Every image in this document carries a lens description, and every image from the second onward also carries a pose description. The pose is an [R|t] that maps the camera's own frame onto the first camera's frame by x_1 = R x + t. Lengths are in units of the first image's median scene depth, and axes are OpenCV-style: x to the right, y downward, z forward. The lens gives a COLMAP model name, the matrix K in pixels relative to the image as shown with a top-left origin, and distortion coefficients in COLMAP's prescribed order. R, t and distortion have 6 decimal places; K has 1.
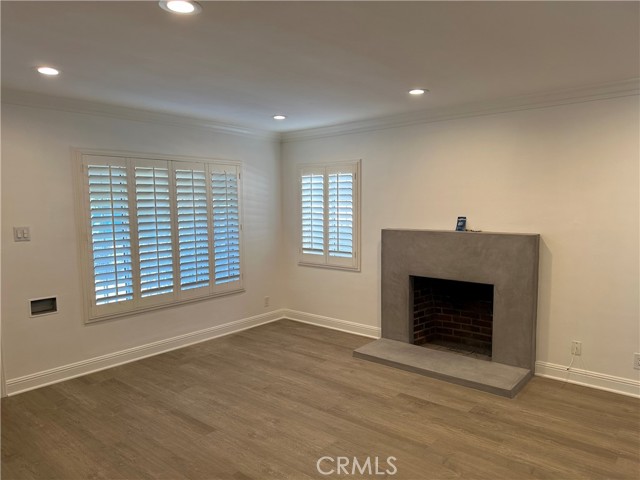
lens RADIAL K [[445.9, 0, 320.0], [0, 445.9, 240.0], [0, 0, 1]] dist [0.094664, -0.131150]
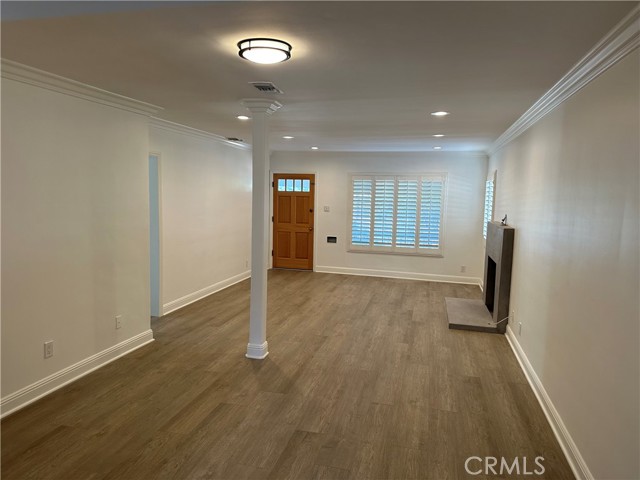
lens RADIAL K [[445.9, 0, 320.0], [0, 445.9, 240.0], [0, 0, 1]] dist [0.094664, -0.131150]
pose [[0.407972, 0.101875, -0.907293, 1.371600], [-0.107454, 0.992206, 0.063092, 0.004784], [0.906649, 0.071752, 0.415739, -0.039631]]
